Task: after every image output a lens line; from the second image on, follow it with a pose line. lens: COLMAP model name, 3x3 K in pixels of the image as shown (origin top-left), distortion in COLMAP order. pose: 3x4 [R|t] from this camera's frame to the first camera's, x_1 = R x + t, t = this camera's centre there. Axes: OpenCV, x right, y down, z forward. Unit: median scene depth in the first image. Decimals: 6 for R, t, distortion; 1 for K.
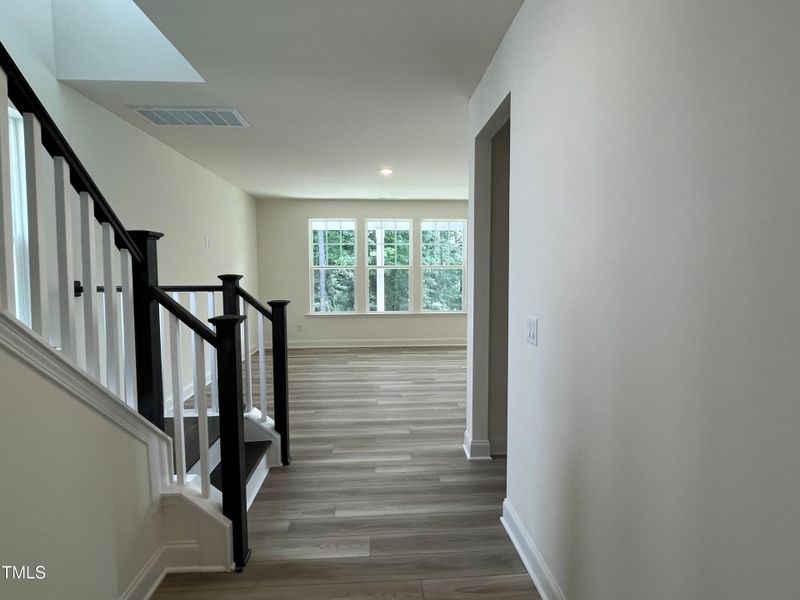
lens RADIAL K [[431.1, 0, 417.5], [0, 431.1, 297.6], [0, 0, 1]] dist [-0.001608, -0.001850]
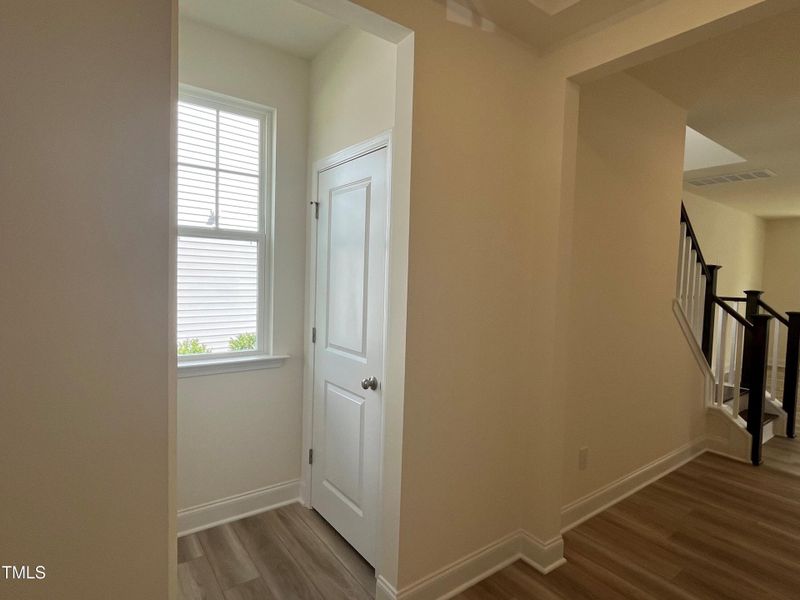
lens RADIAL K [[431.1, 0, 400.0], [0, 431.1, 292.5], [0, 0, 1]] dist [-0.001608, -0.001850]
pose [[0.513340, 0.054476, -0.856454, 0.266281], [-0.089728, 0.995920, 0.009566, 0.064339], [0.853481, 0.071937, 0.516134, -1.063151]]
